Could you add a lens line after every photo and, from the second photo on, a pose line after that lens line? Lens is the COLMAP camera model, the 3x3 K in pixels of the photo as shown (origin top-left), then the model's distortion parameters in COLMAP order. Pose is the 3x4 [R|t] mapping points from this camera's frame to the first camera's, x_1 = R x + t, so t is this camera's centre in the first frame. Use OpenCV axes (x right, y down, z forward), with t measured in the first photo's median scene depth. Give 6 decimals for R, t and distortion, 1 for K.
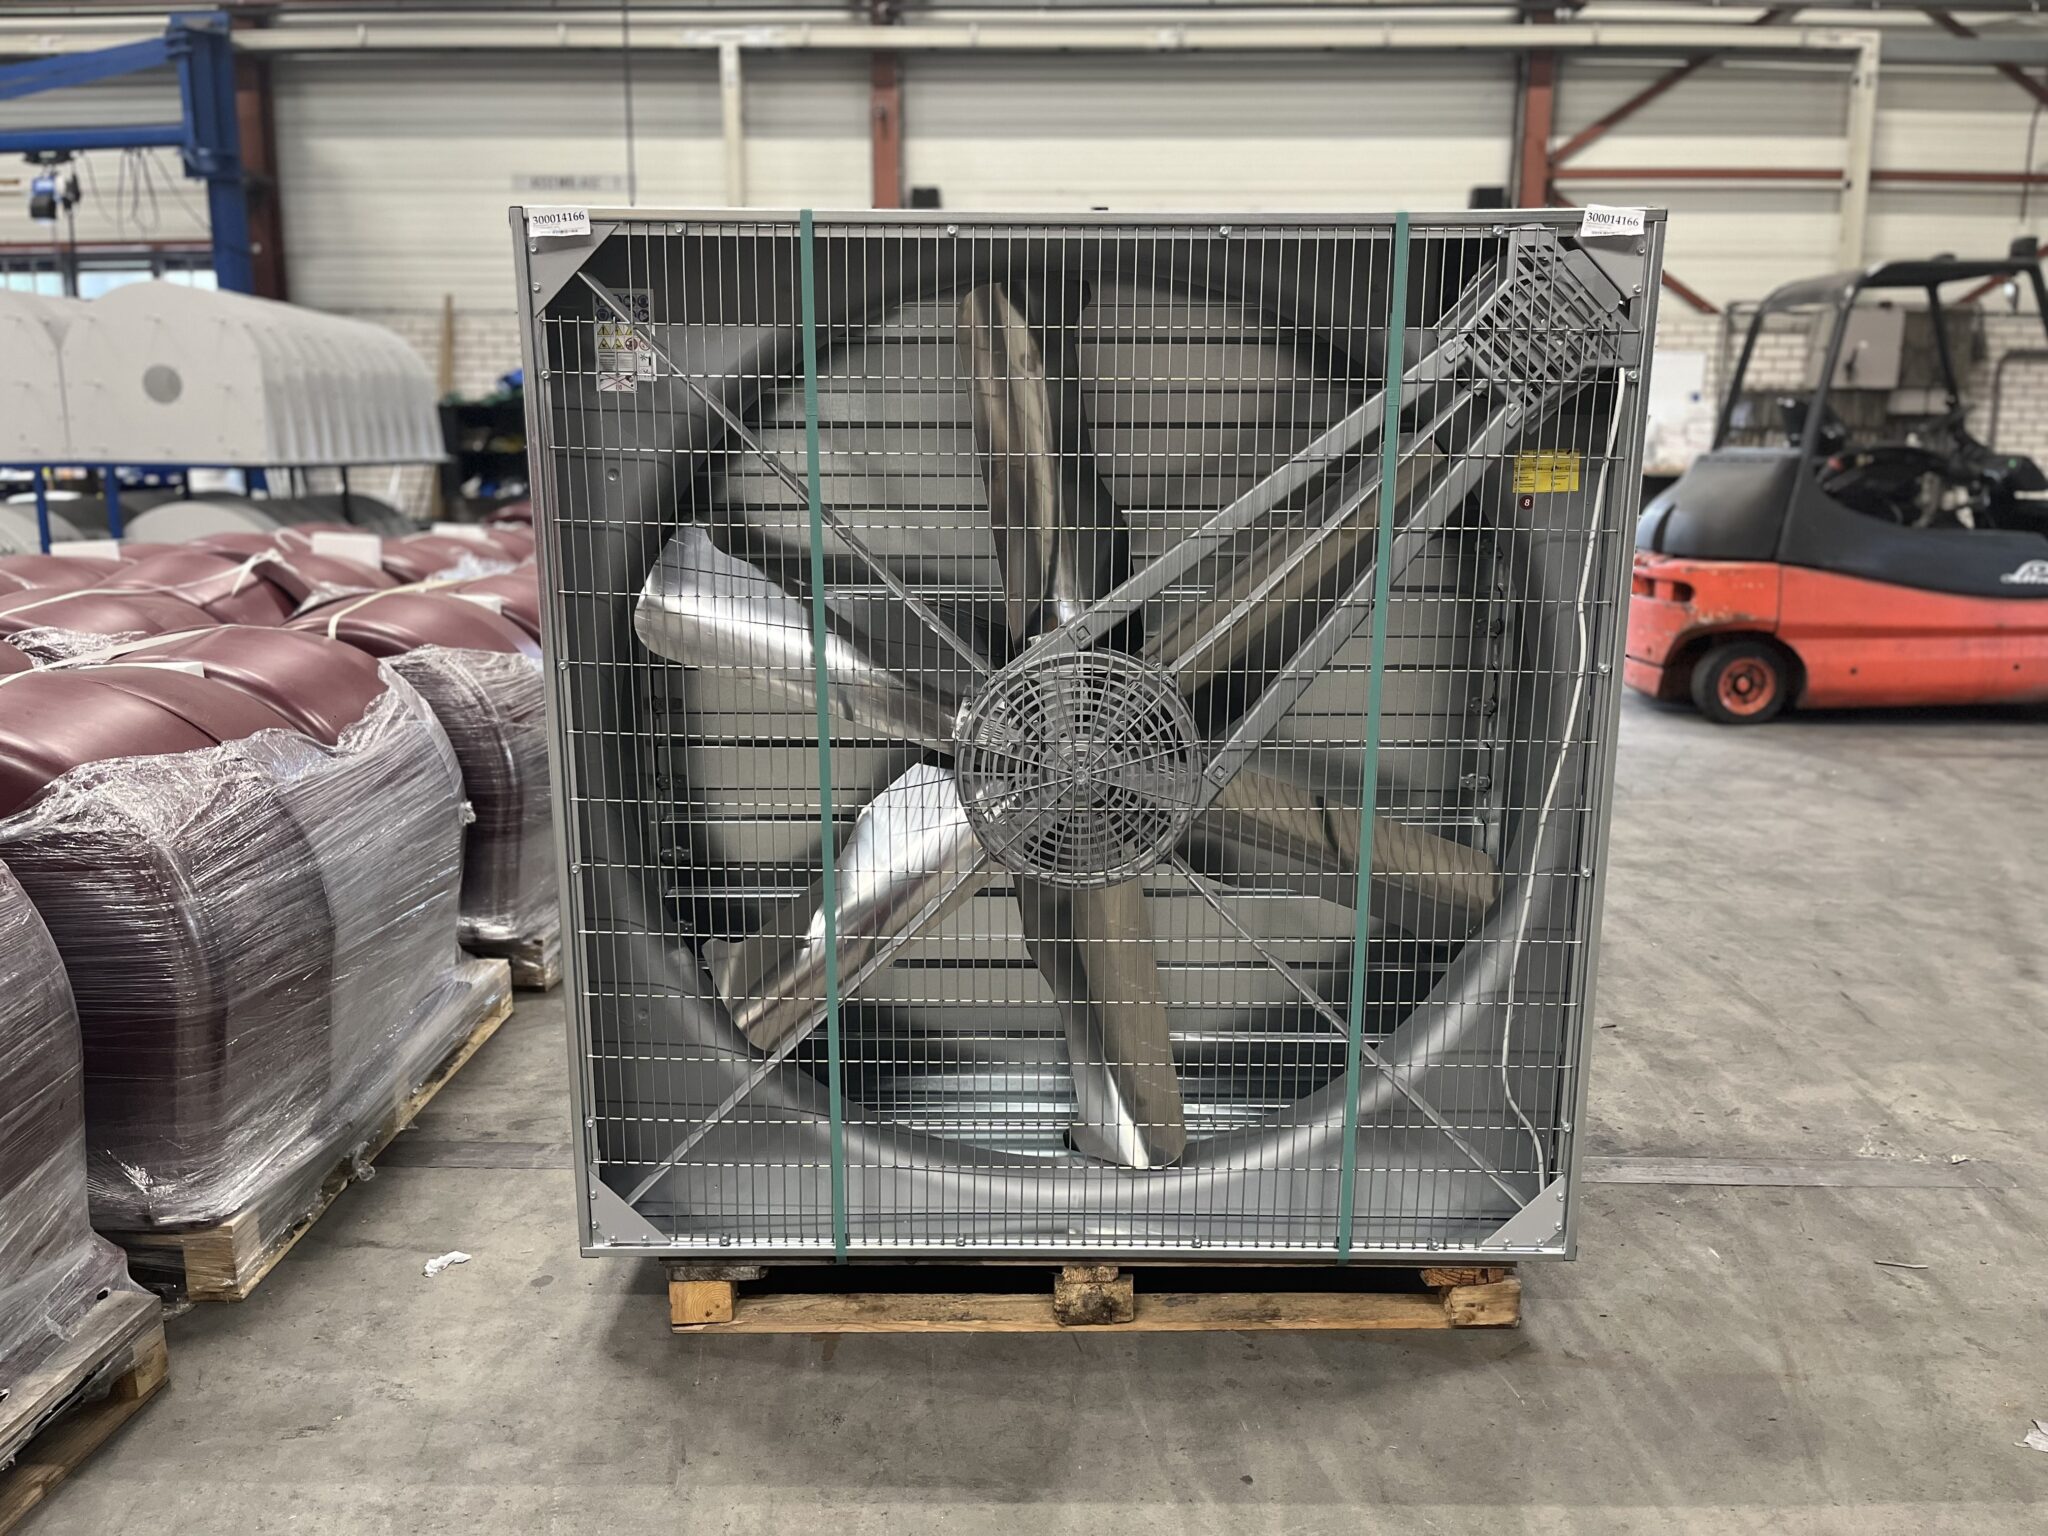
lens RADIAL K [[1550.1, 0, 1020.8], [0, 1550.1, 779.7], [0, 0, 1]] dist [0.071929, -0.107915]
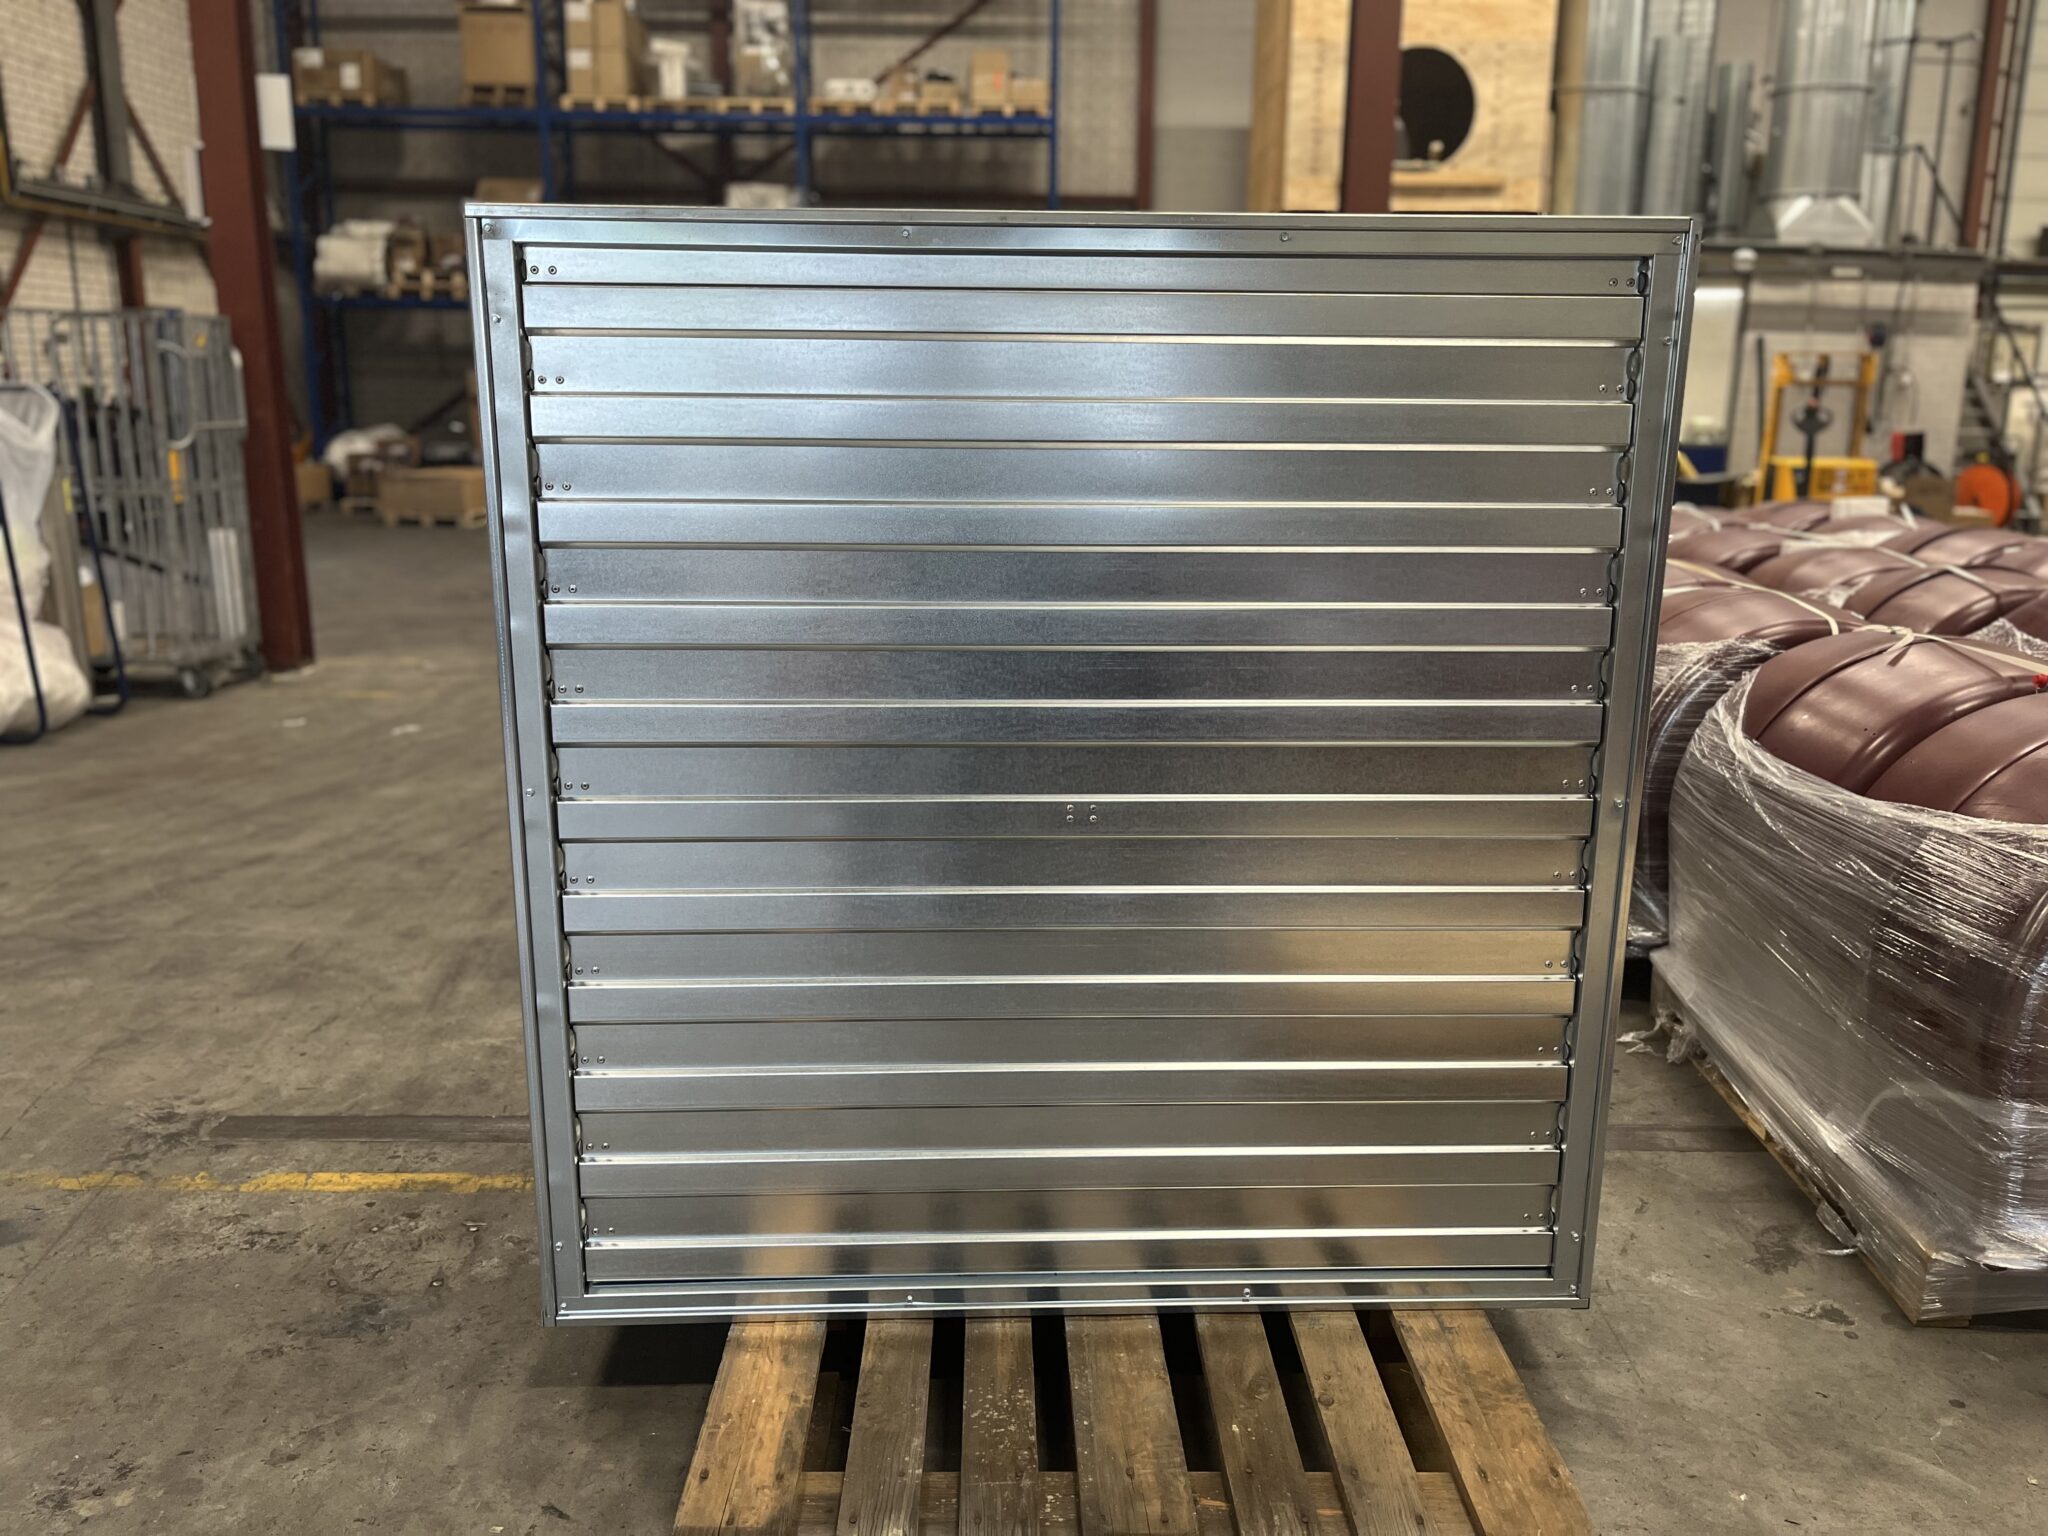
lens RADIAL K [[1550.1, 0, 1025.3], [0, 1550.1, 770.9], [0, 0, 1]] dist [0.071929, -0.107915]
pose [[-0.999668, -0.005474, -0.025160, 0.120145], [-0.015792, 0.902122, 0.431191, -0.596445], [0.020337, 0.431445, -0.901910, 2.668956]]
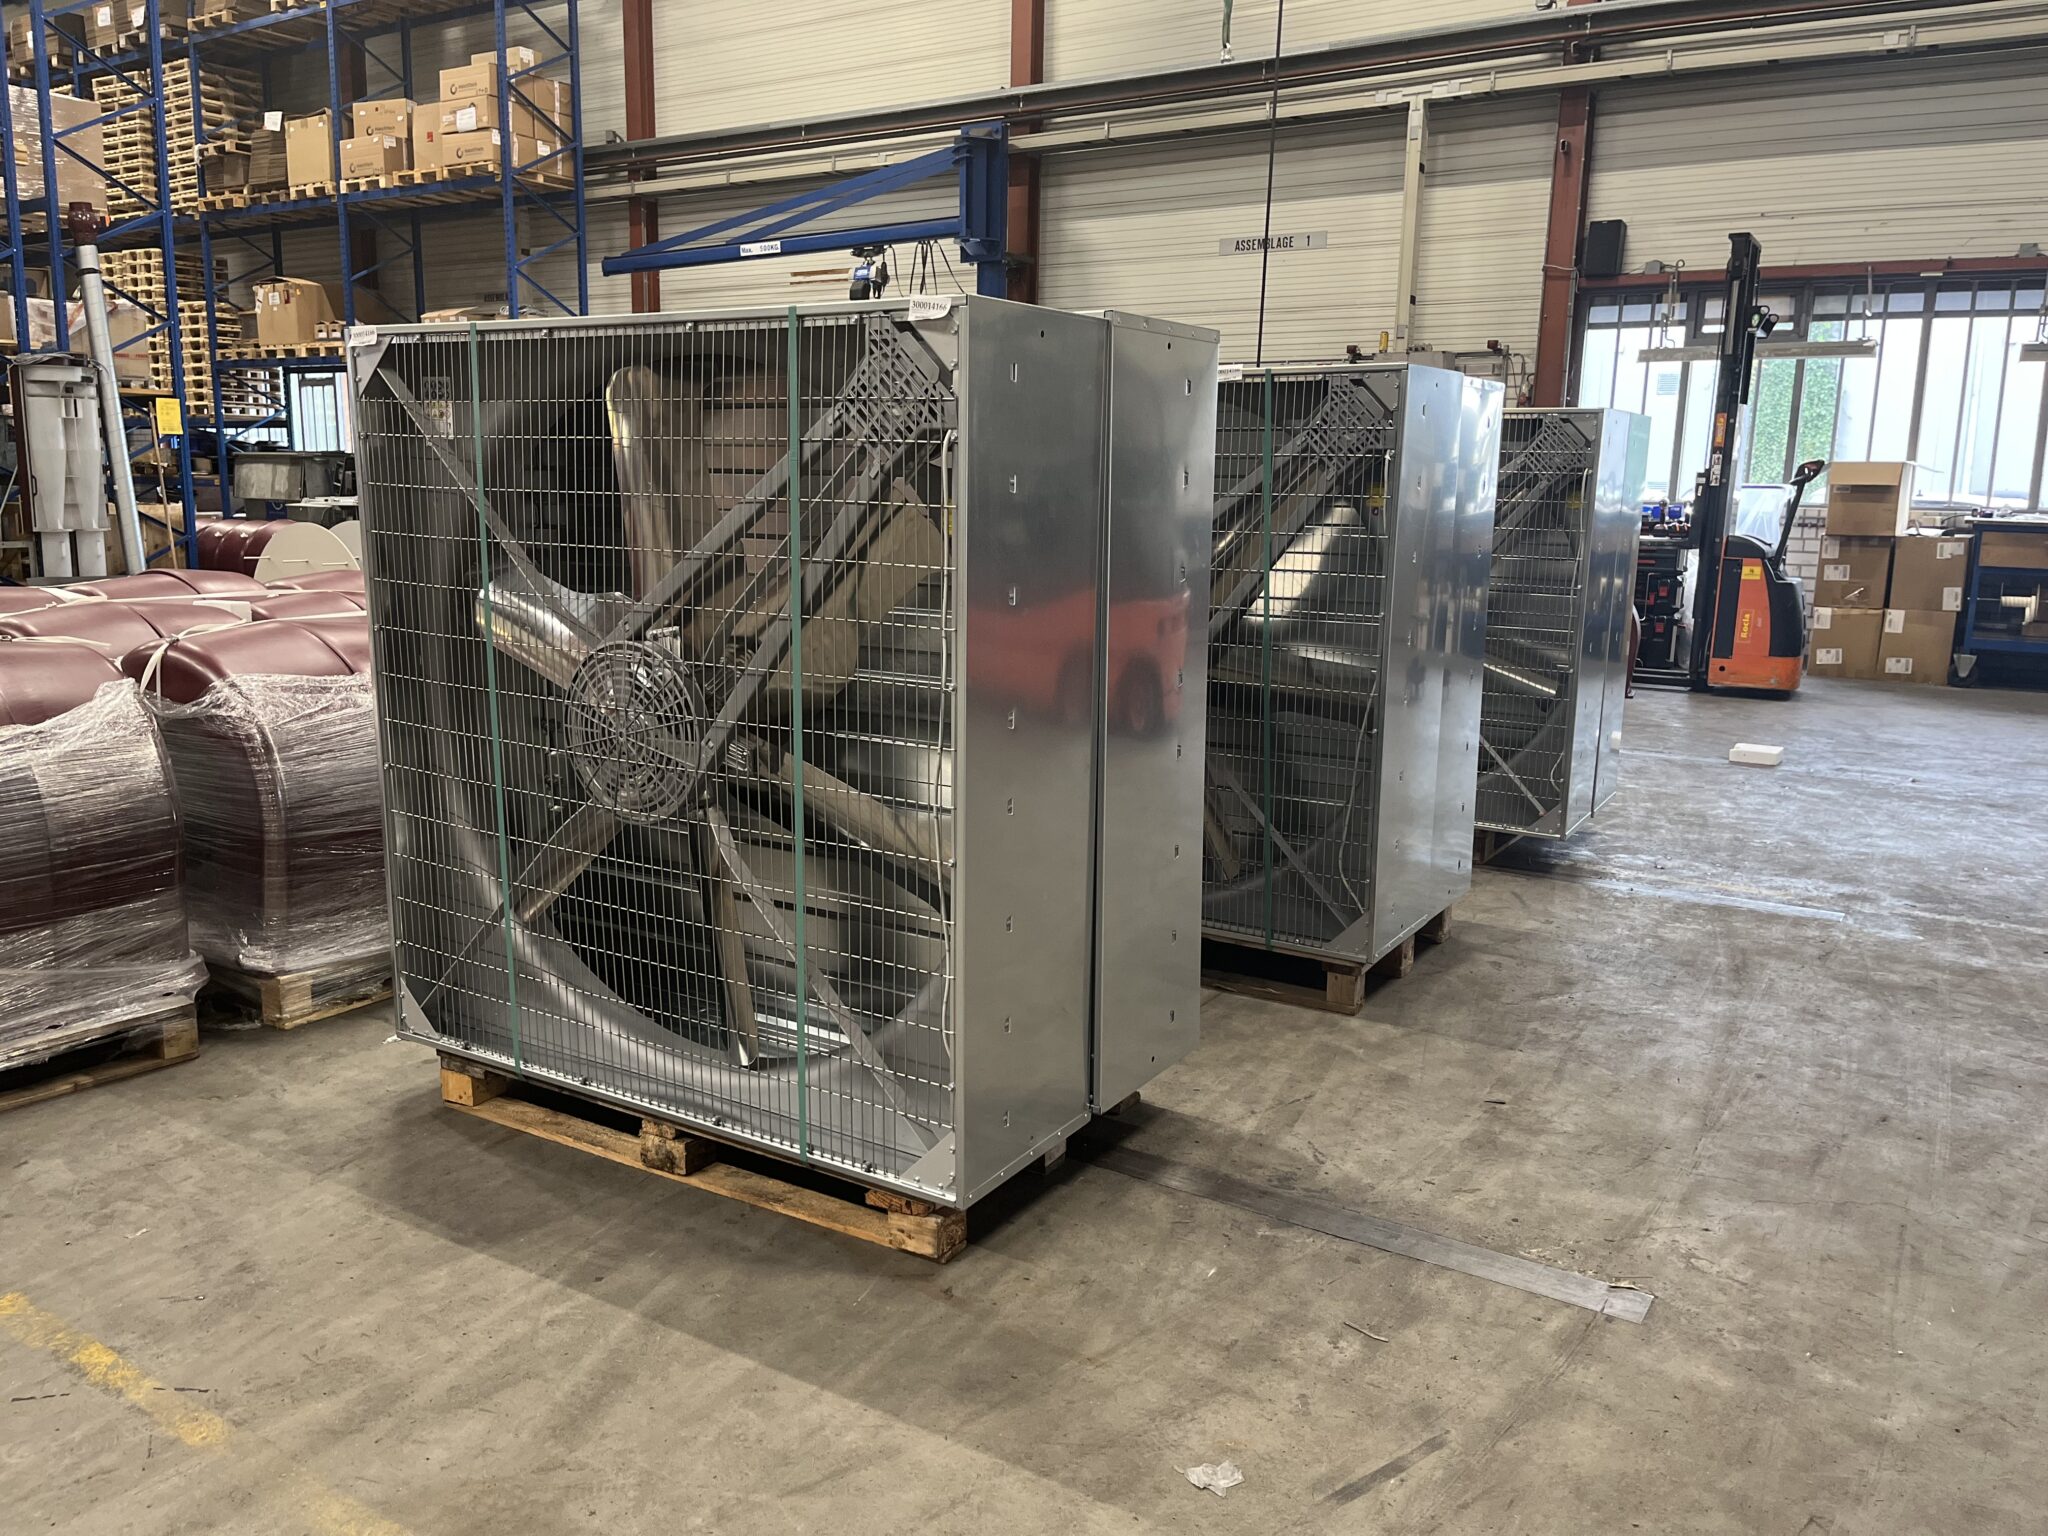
lens RADIAL K [[1550.1, 0, 1028.3], [0, 1550.1, 777.7], [0, 0, 1]] dist [0.071929, -0.107915]
pose [[0.851651, 0.110372, -0.512356, 0.703654], [-0.123171, 0.992344, 0.009033, -0.014414], [0.509431, 0.055414, 0.858726, 0.028333]]
